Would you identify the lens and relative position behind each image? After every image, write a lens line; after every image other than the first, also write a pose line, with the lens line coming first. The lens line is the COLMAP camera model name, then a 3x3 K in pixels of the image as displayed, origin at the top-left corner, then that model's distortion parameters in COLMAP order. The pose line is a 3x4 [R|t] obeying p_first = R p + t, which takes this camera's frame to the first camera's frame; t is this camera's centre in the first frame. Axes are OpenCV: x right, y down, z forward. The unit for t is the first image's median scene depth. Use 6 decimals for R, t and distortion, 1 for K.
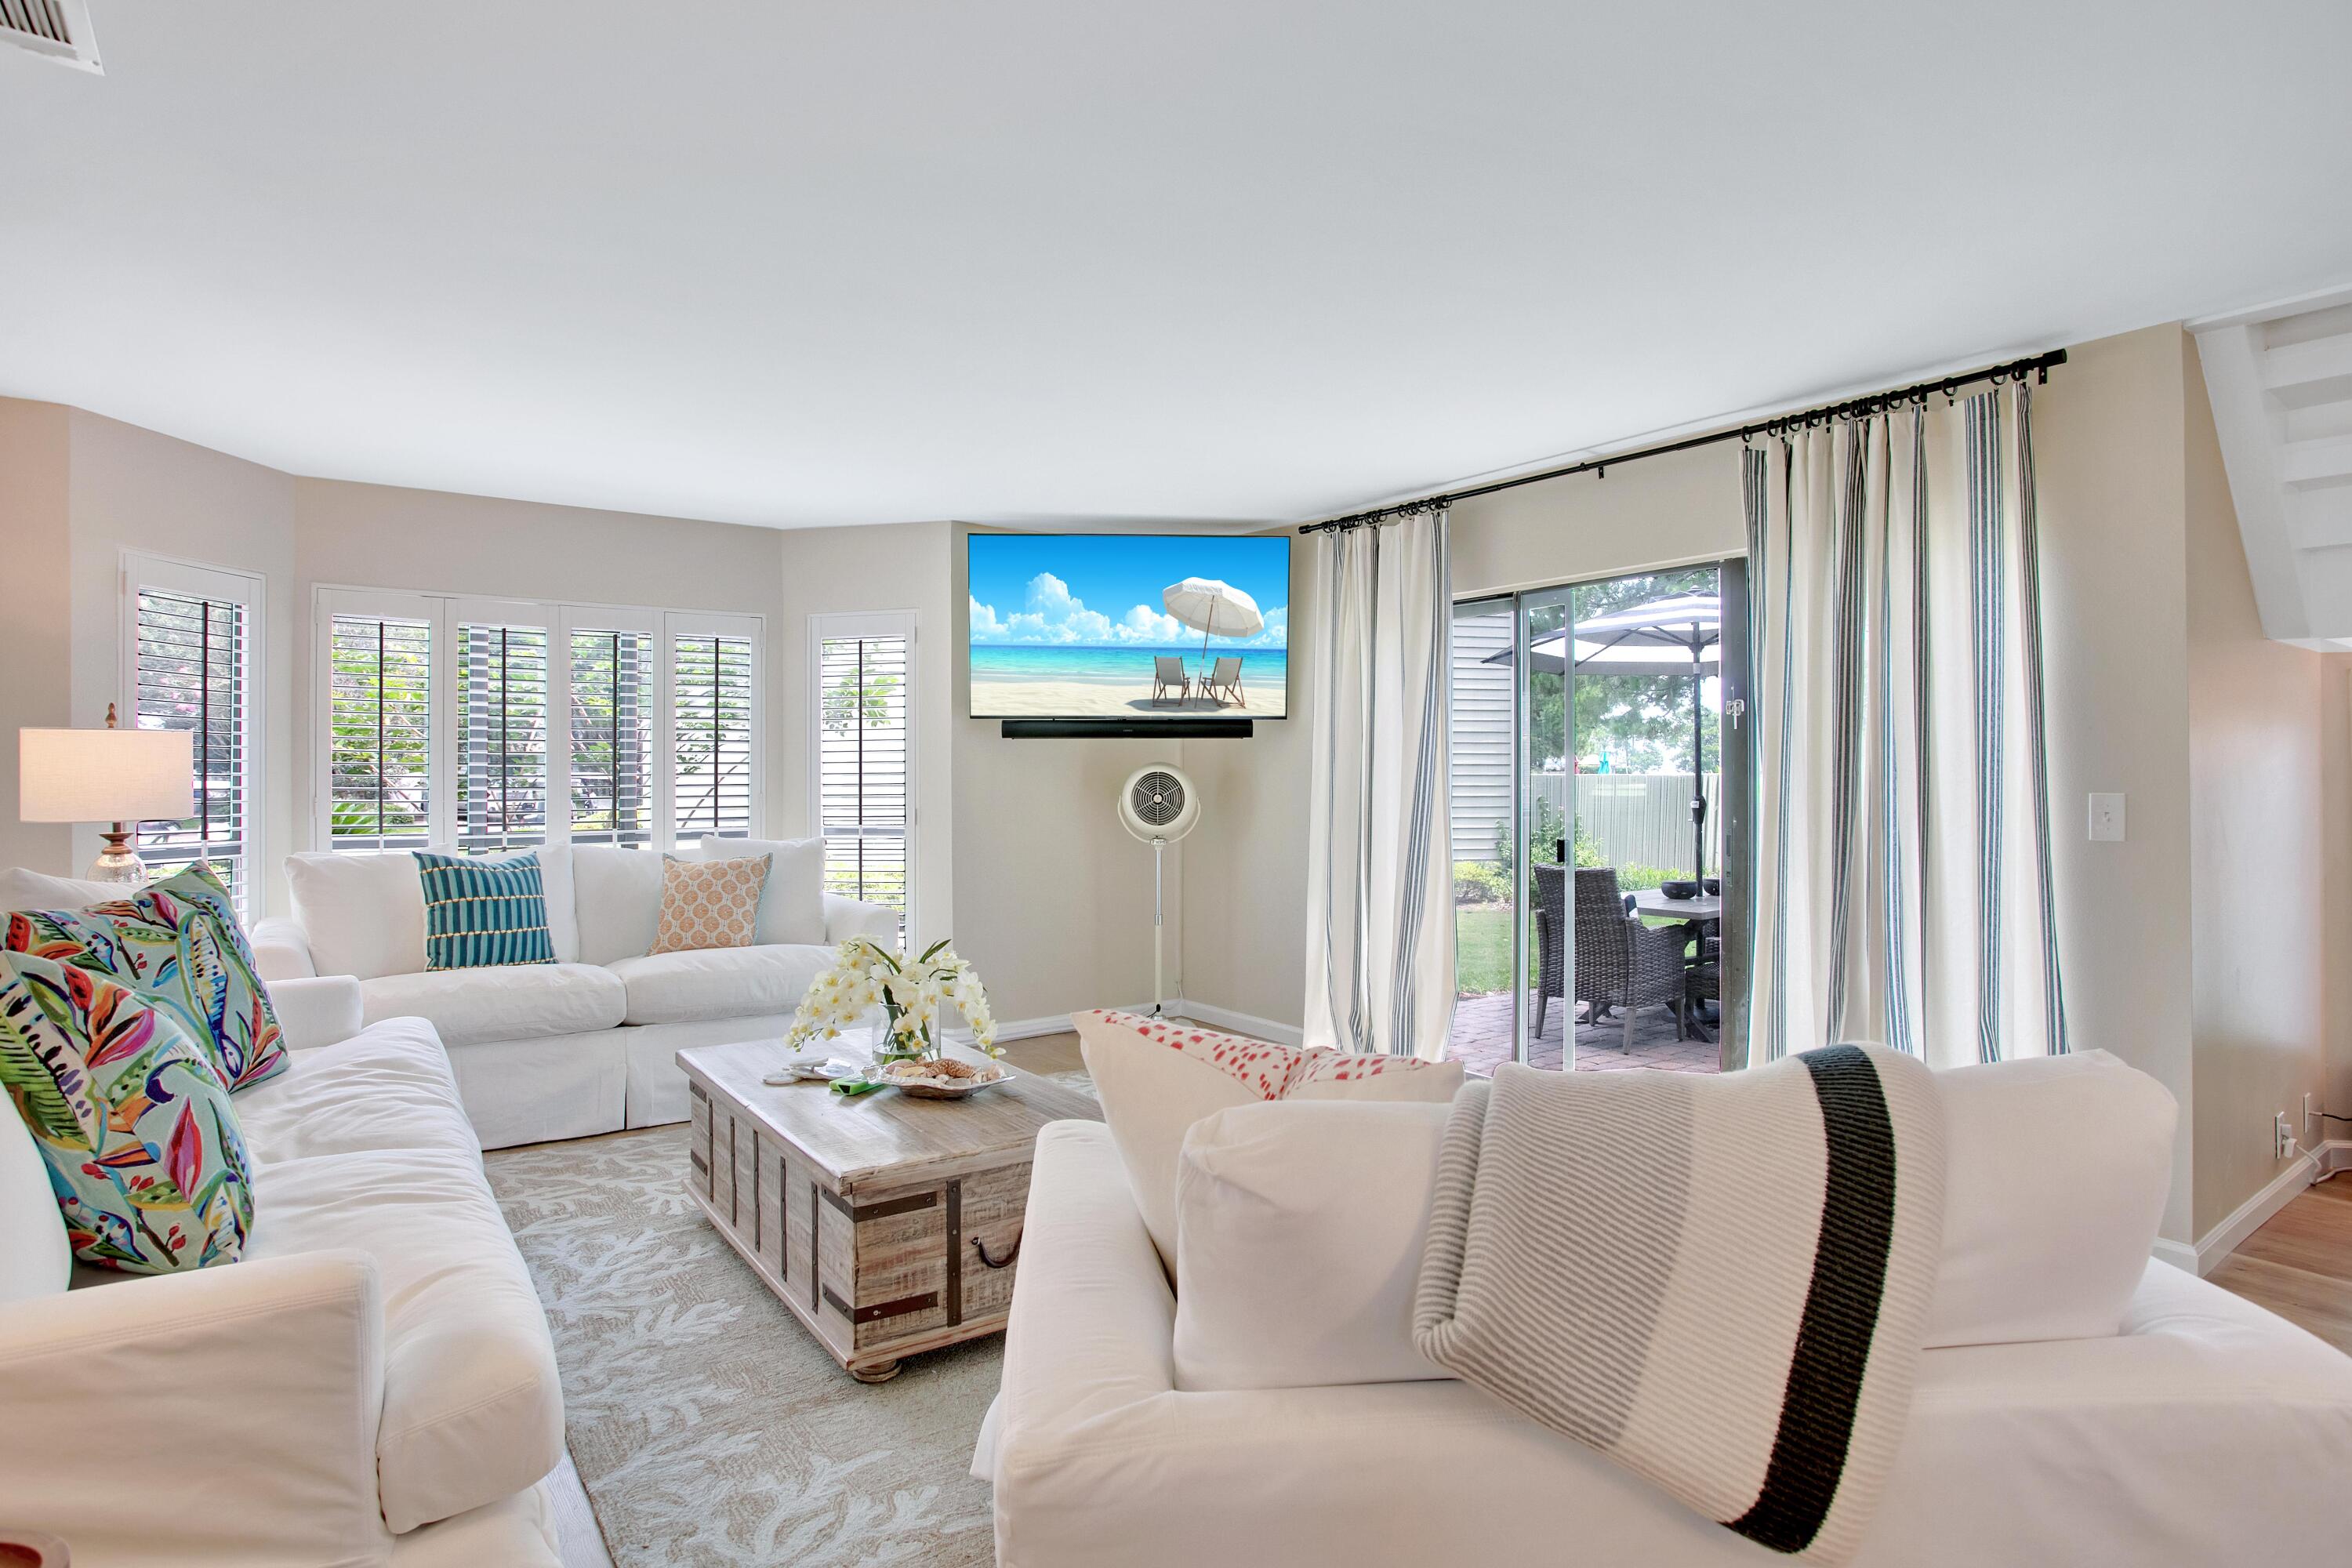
lens RADIAL K [[1247.7, 0, 1218.2], [0, 1247.7, 782.0], [0, 0, 1]] dist [-0.091753, 0.051401]
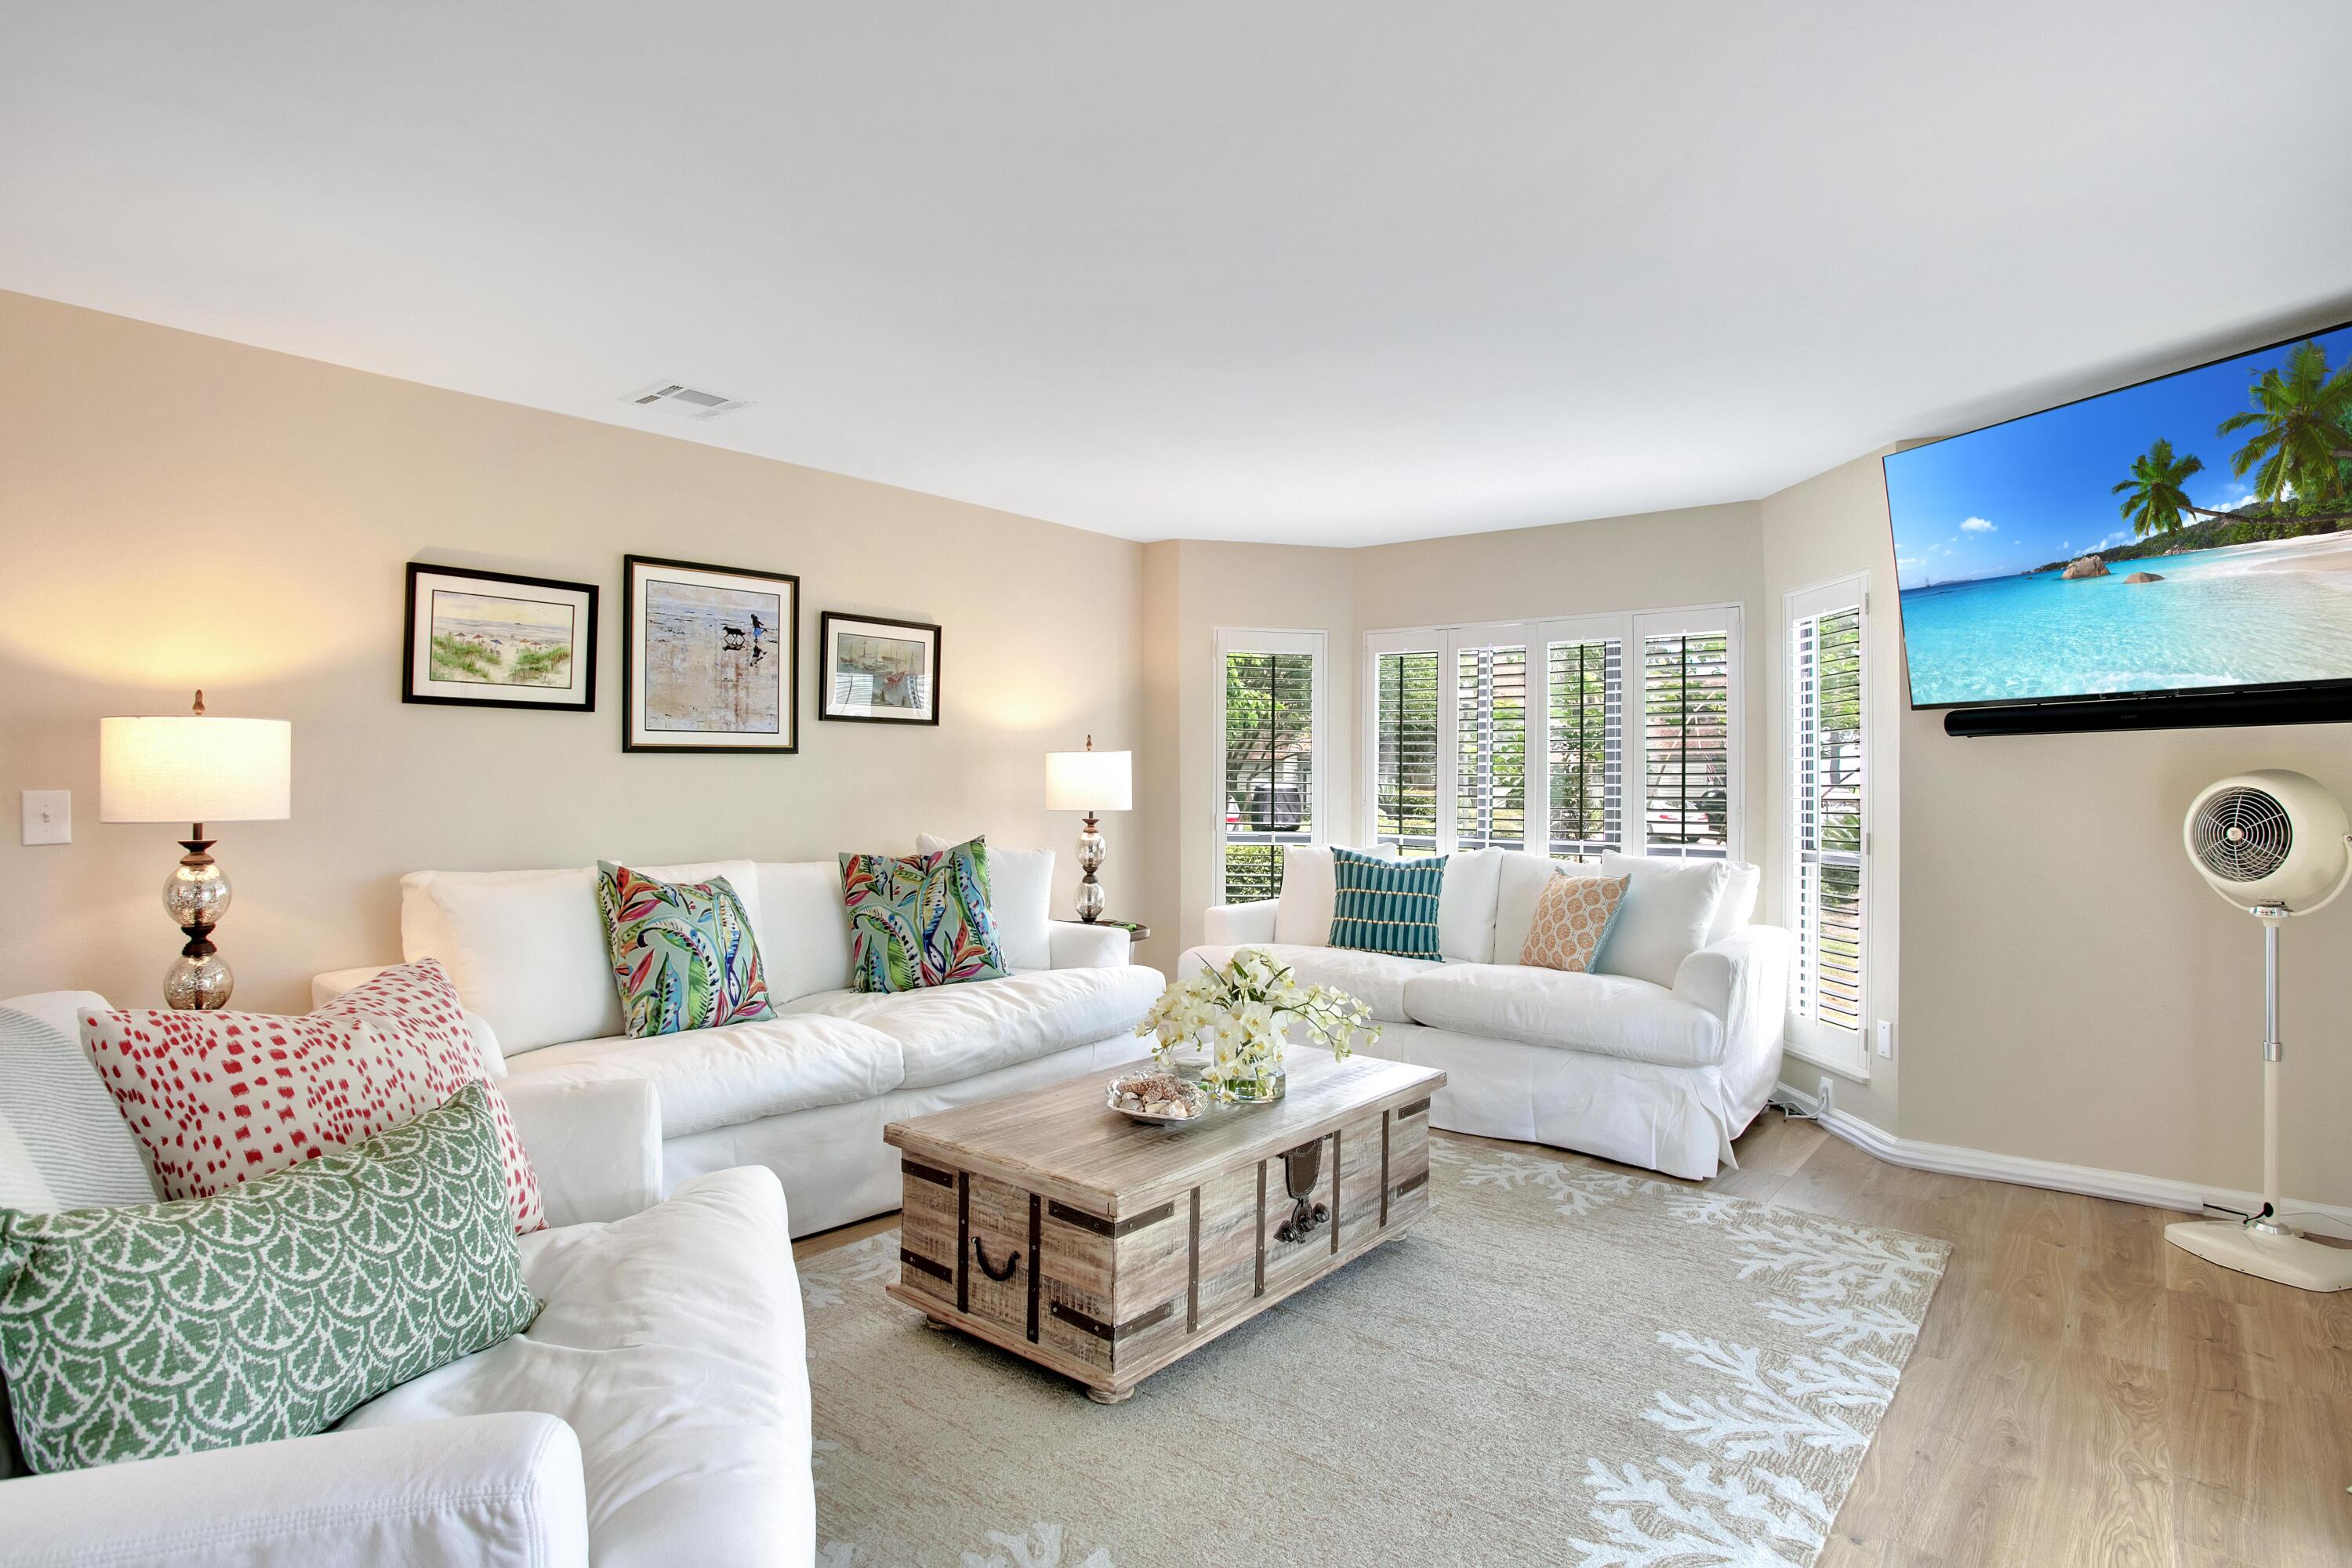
lens RADIAL K [[1247.7, 0, 1218.2], [0, 1247.7, 782.0], [0, 0, 1]] dist [-0.091753, 0.051401]
pose [[0.235641, 0.001354, -0.971839, 0.829970], [-0.014428, 0.999894, -0.002105, -0.005727], [0.971733, 0.014518, 0.235635, 0.942455]]
